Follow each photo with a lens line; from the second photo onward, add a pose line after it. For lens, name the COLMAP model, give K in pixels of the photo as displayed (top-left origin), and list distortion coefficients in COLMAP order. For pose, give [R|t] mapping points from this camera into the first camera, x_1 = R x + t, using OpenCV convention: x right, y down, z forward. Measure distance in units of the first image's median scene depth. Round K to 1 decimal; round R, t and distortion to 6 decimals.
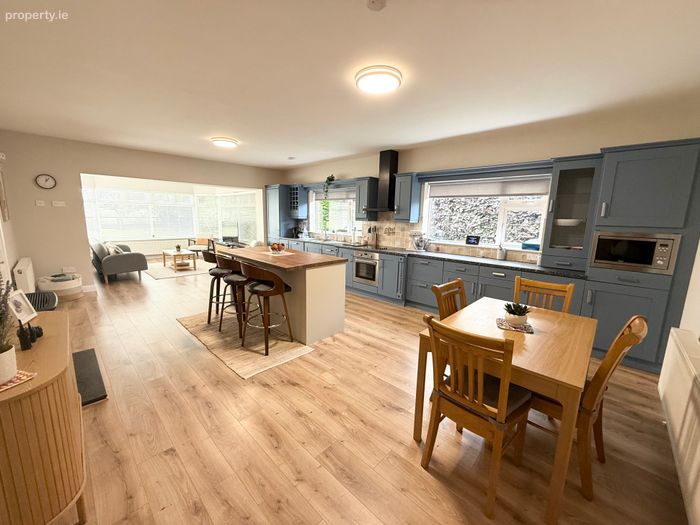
lens RADIAL K [[278.8, 0, 347.9], [0, 278.8, 261.8], [0, 0, 1]] dist [-0.002018, 0.000140]
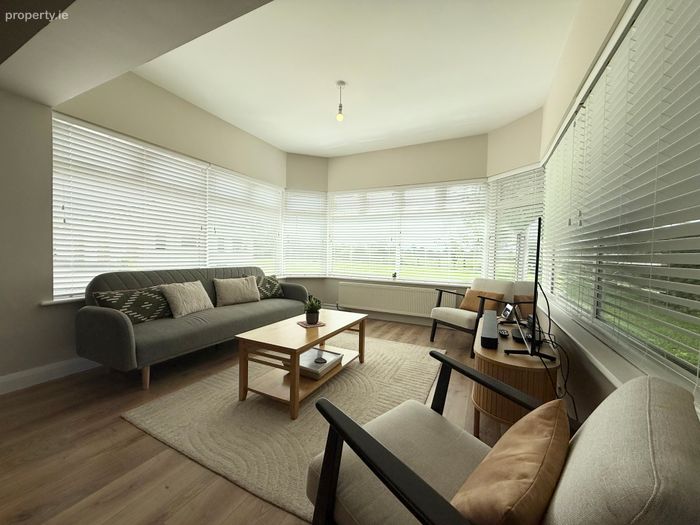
lens RADIAL K [[278.8, 0, 347.9], [0, 278.8, 261.8], [0, 0, 1]] dist [-0.002018, 0.000140]
pose [[0.304453, 0.009042, -0.952485, -0.418095], [-0.166255, 0.985110, -0.043791, -0.137423], [0.937906, 0.171688, 0.301422, 1.307131]]
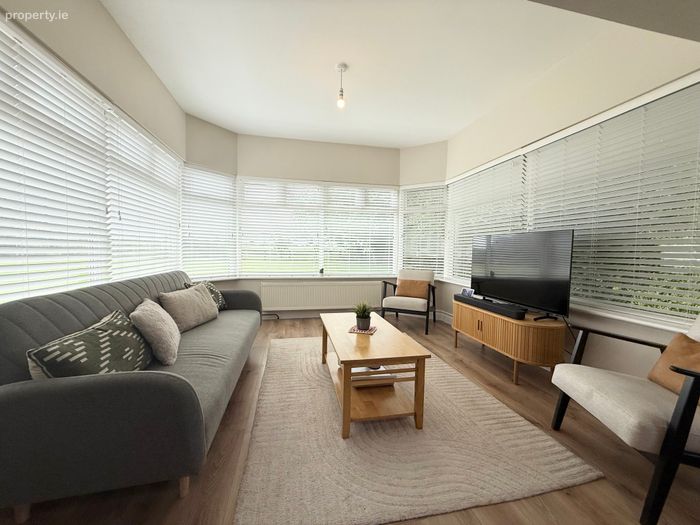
lens RADIAL K [[278.8, 0, 347.9], [0, 278.8, 261.8], [0, 0, 1]] dist [-0.002018, 0.000140]
pose [[0.827053, 0.011827, -0.562000, -0.645236], [-0.084323, 0.991076, -0.103235, -0.105193], [0.555764, 0.132770, 0.820670, 1.046937]]
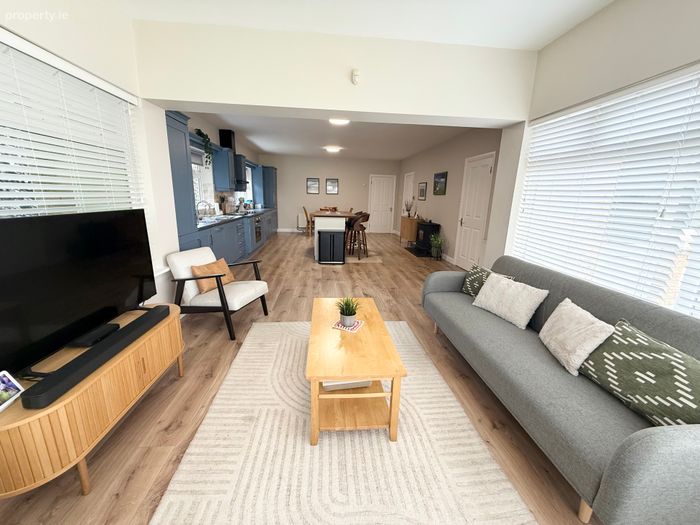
lens RADIAL K [[278.8, 0, 347.9], [0, 278.8, 261.8], [0, 0, 1]] dist [-0.002018, 0.000140]
pose [[-0.753003, -0.192581, 0.629205, -1.071225], [0.064158, 0.930170, 0.361479, -0.269077], [-0.654882, 0.312563, -0.688065, 1.628906]]
